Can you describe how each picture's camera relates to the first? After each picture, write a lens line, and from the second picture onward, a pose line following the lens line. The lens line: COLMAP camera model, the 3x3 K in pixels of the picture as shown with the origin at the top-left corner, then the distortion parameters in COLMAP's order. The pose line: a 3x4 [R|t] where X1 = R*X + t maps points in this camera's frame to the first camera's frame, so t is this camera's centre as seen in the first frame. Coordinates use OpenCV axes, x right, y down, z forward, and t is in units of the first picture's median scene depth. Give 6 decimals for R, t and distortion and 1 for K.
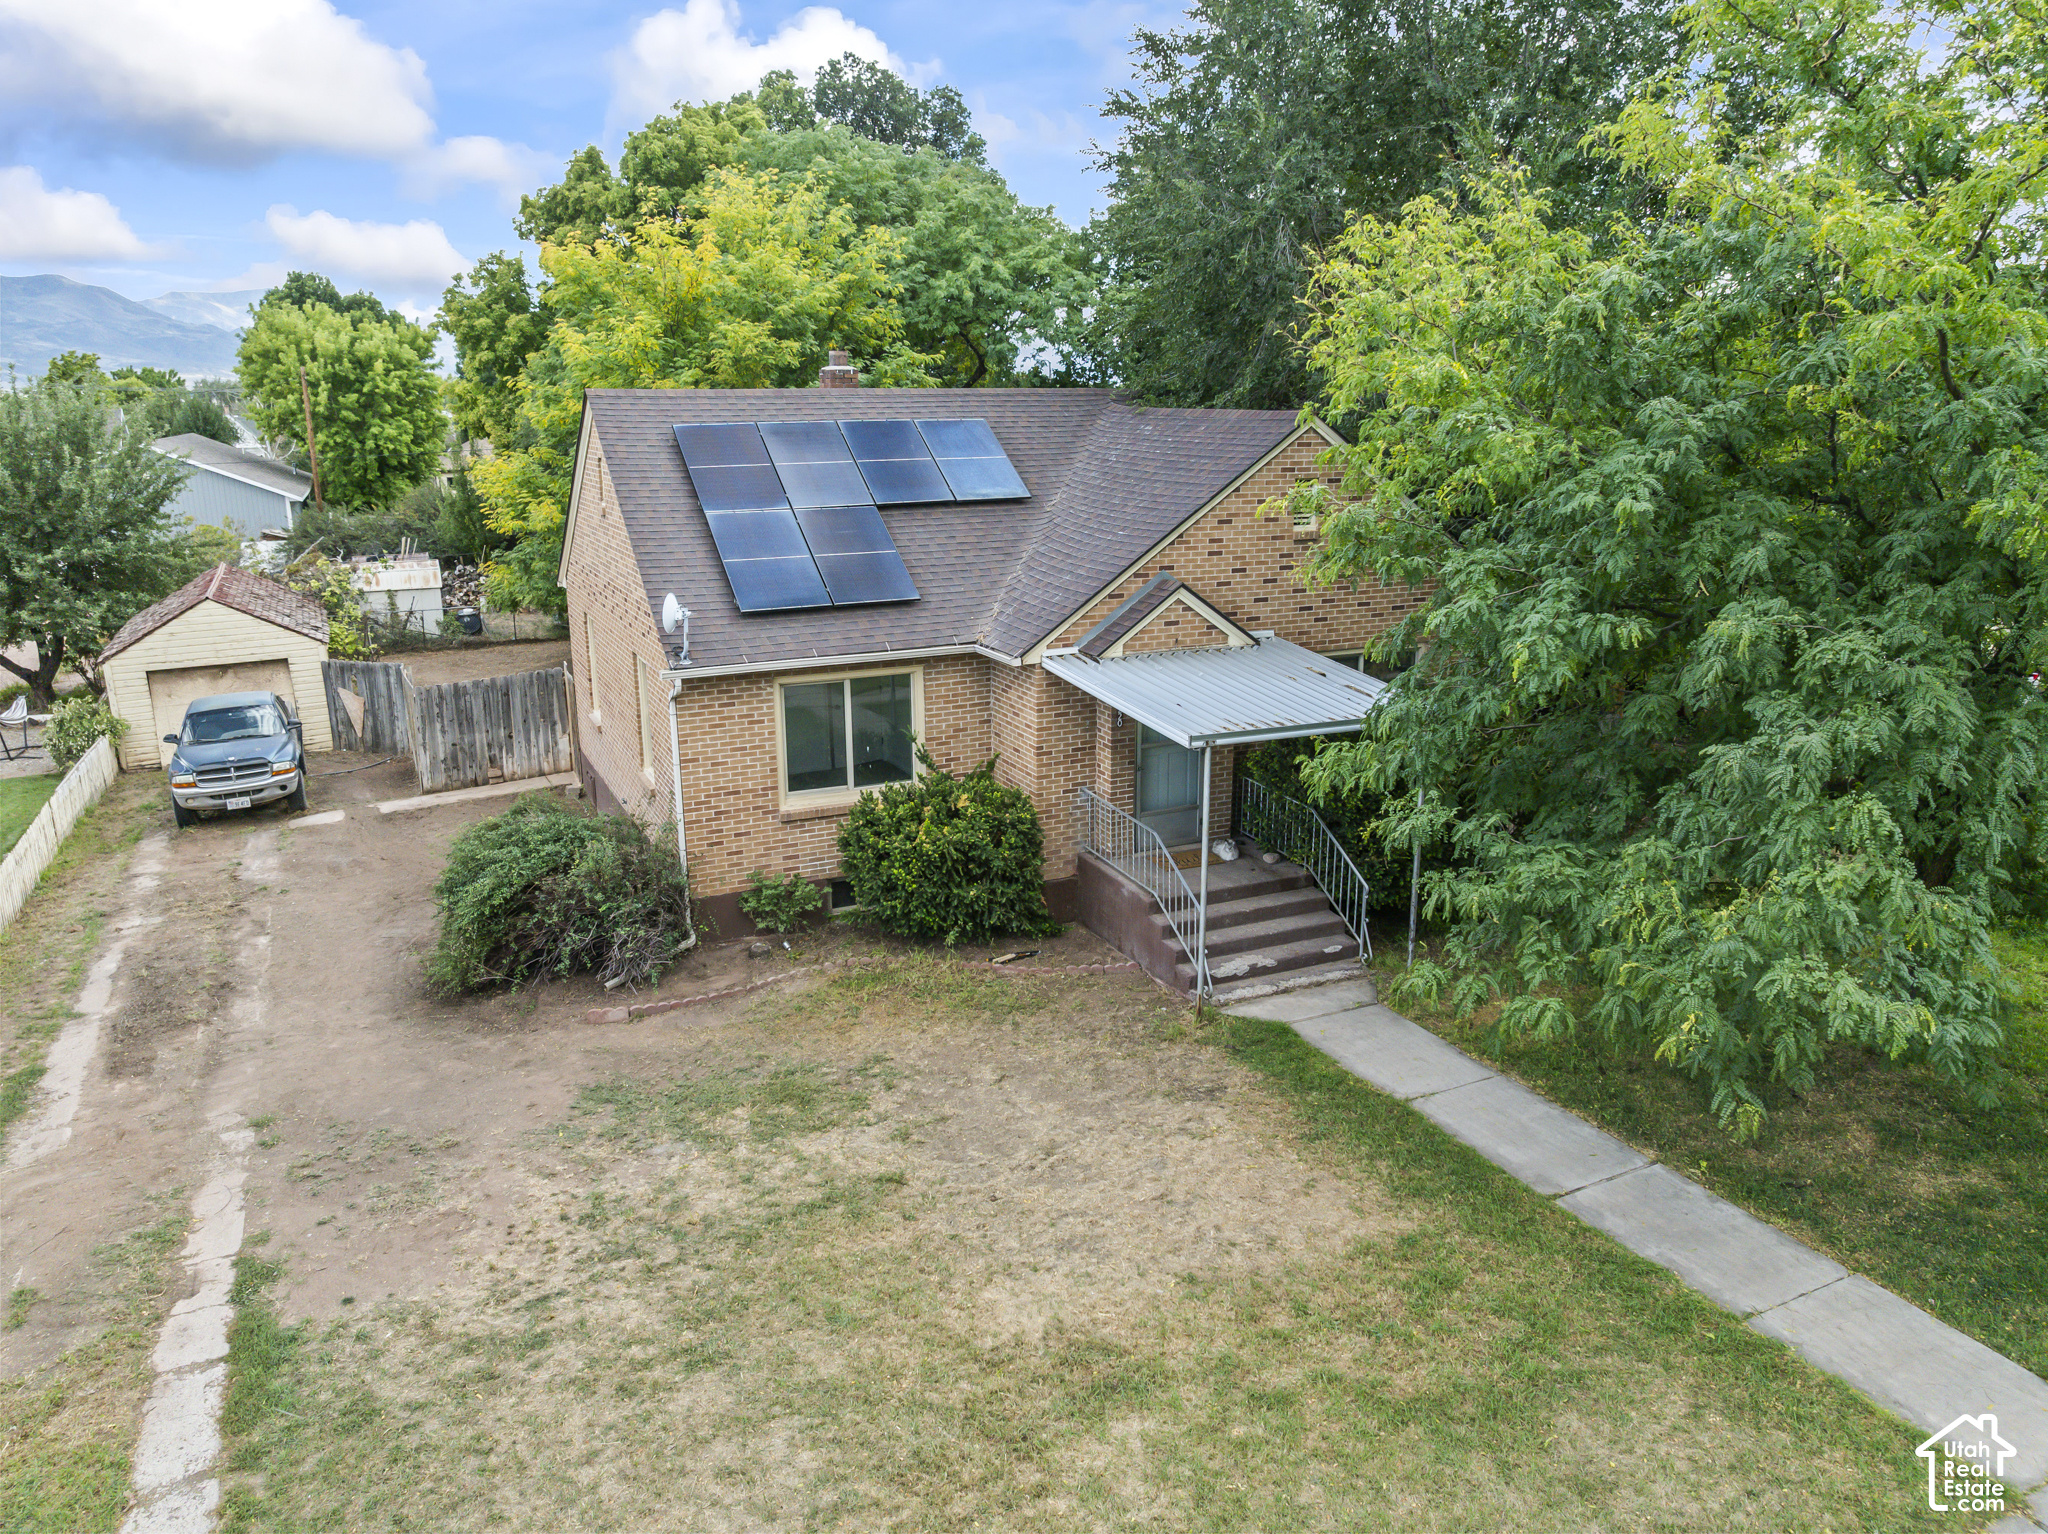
lens RADIAL K [[1447.4, 0, 1037.1], [0, 1447.4, 766.4], [0, 0, 1]] dist [-0.036814, -0.002369]
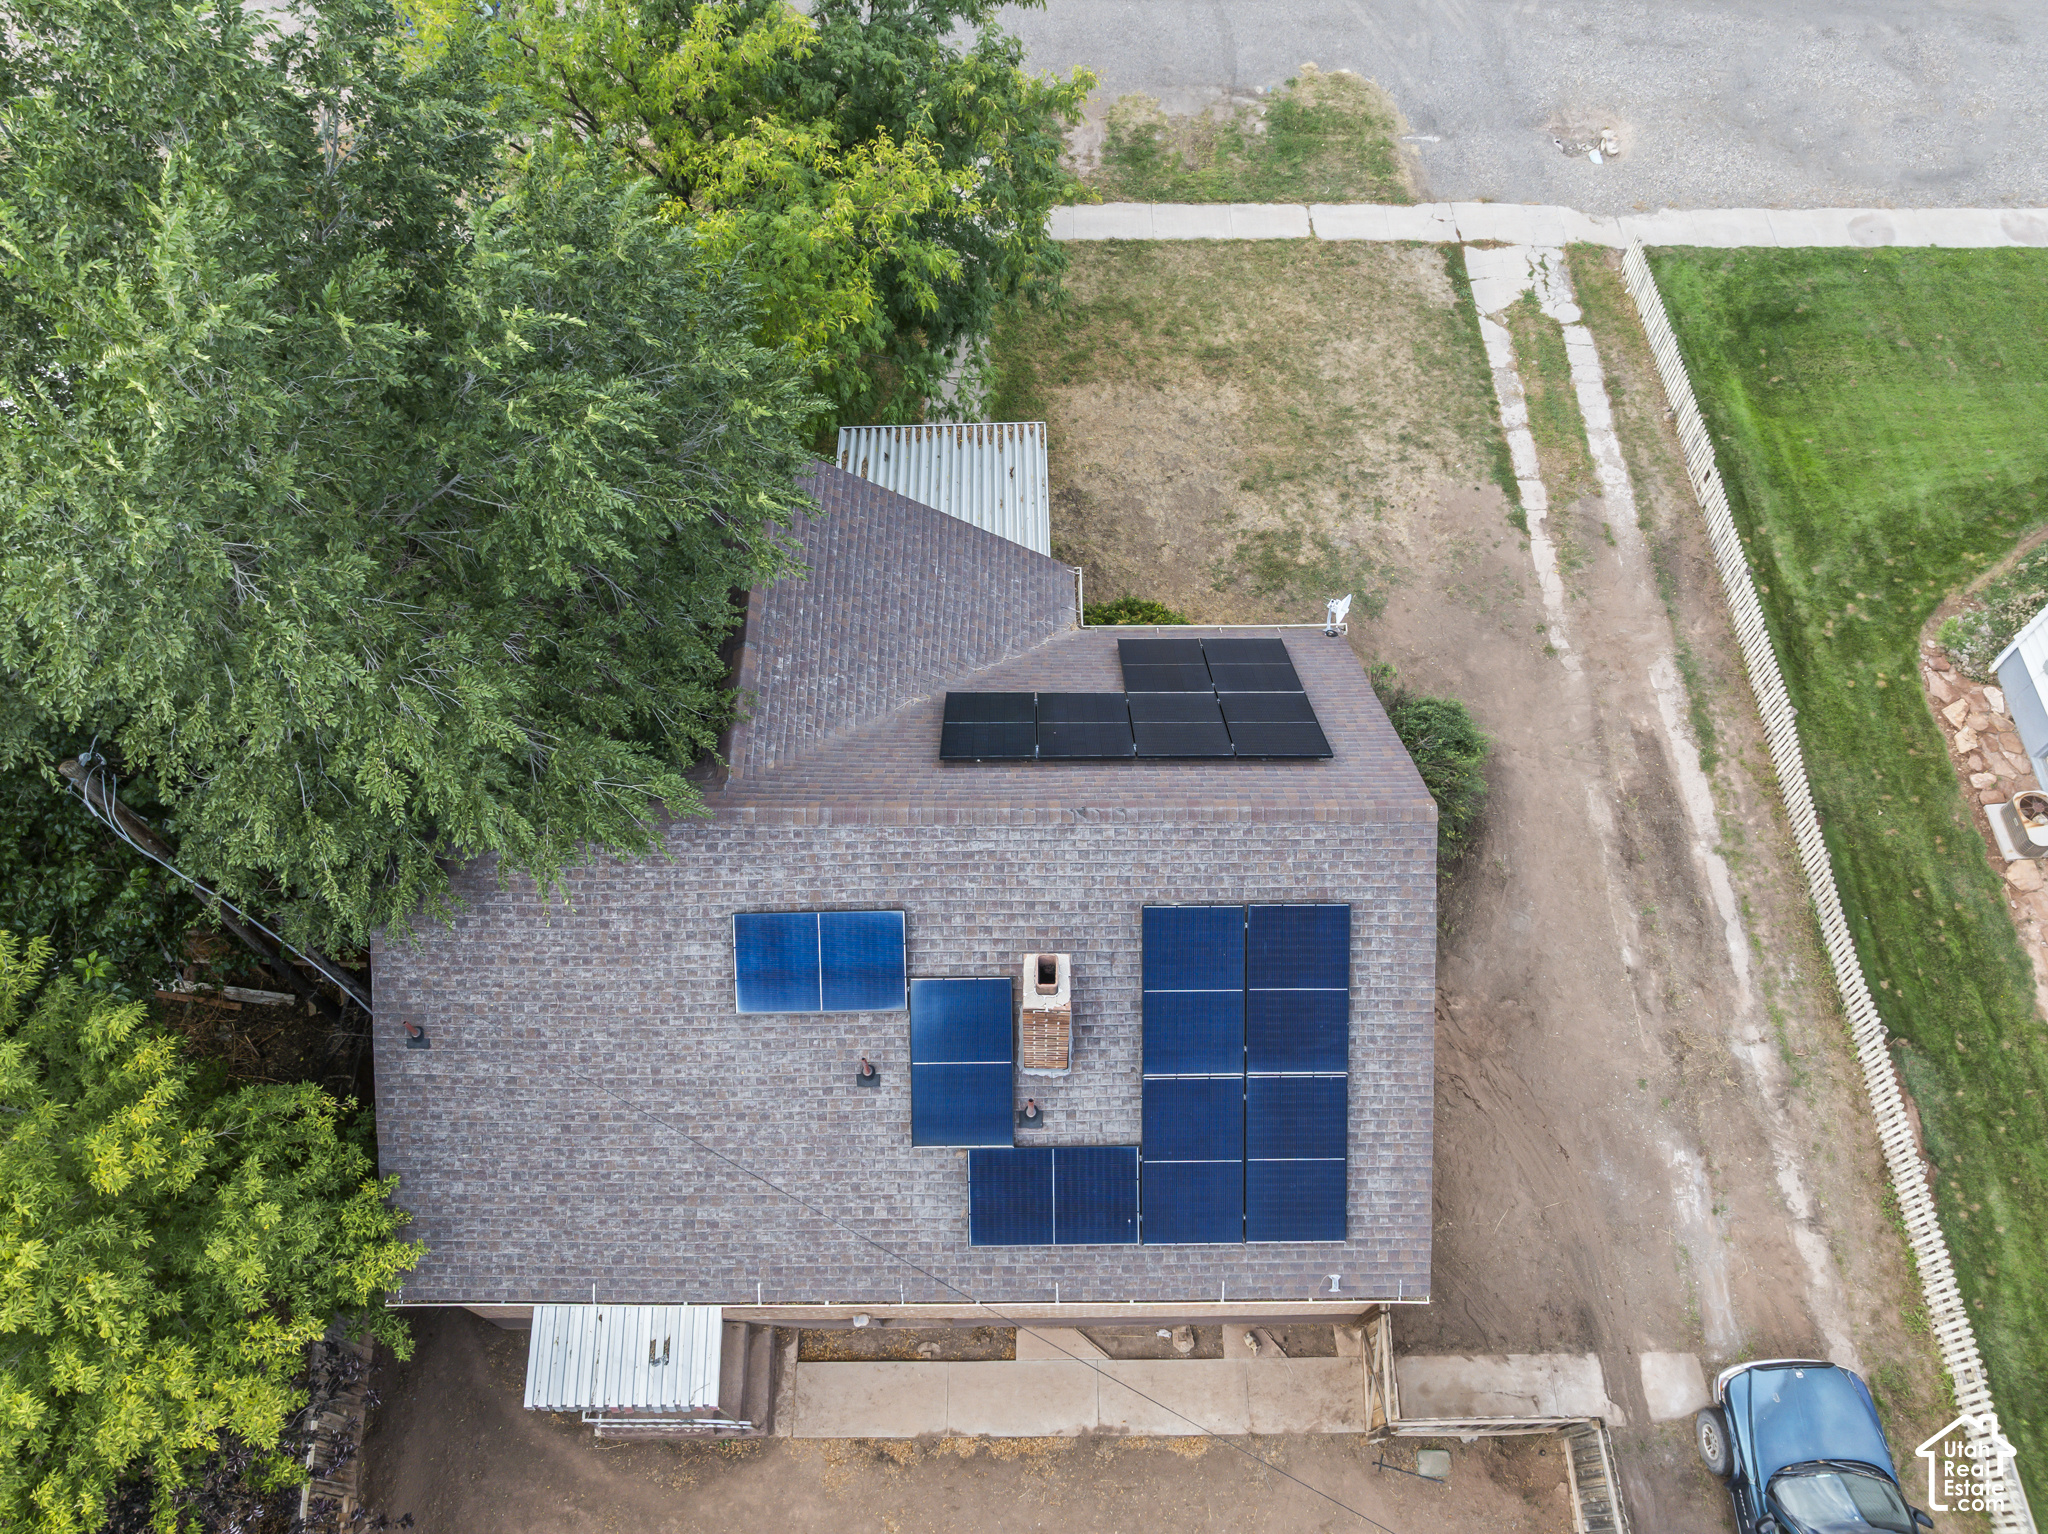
lens RADIAL K [[1447.4, 0, 1037.1], [0, 1447.4, 766.4], [0, 0, 1]] dist [-0.036814, -0.002369]
pose [[-0.904837, -0.364139, 0.220618, -0.413864], [0.112307, 0.295689, 0.948660, -1.556680], [-0.410678, 0.883159, -0.226655, 1.843741]]
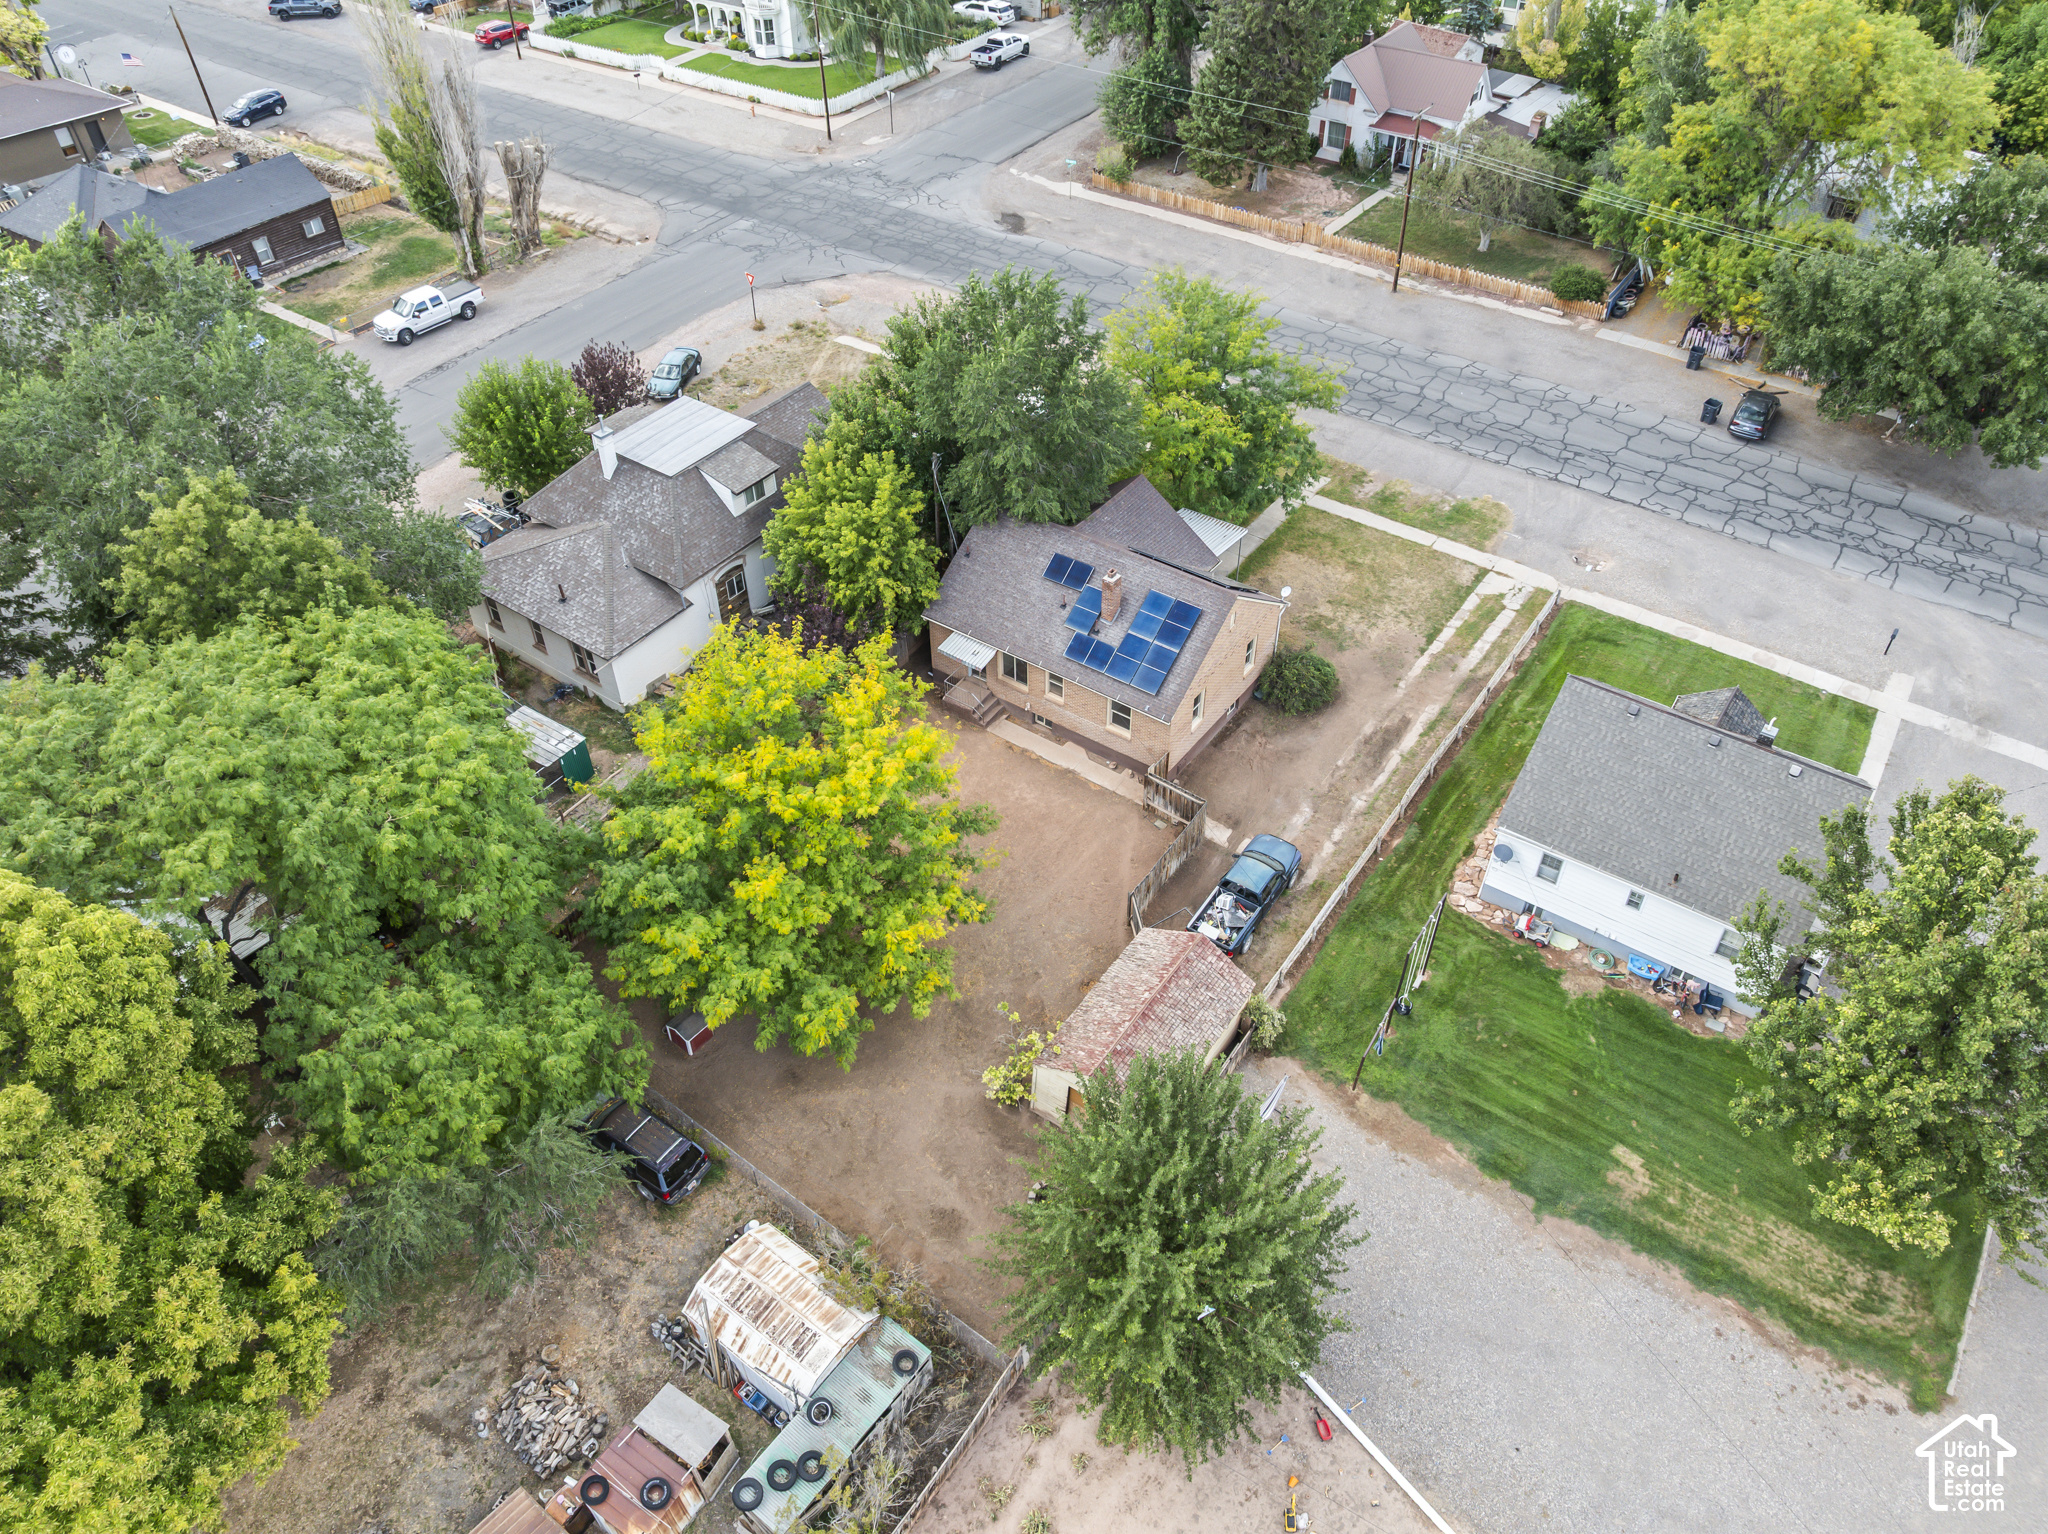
lens RADIAL K [[1447.4, 0, 1037.1], [0, 1447.4, 766.4], [0, 0, 1]] dist [-0.036814, -0.002369]
pose [[-0.490108, -0.583497, 0.647553, -3.105742], [0.219153, 0.636546, 0.739447, -3.218317], [-0.843662, 0.504322, -0.184101, 2.943274]]
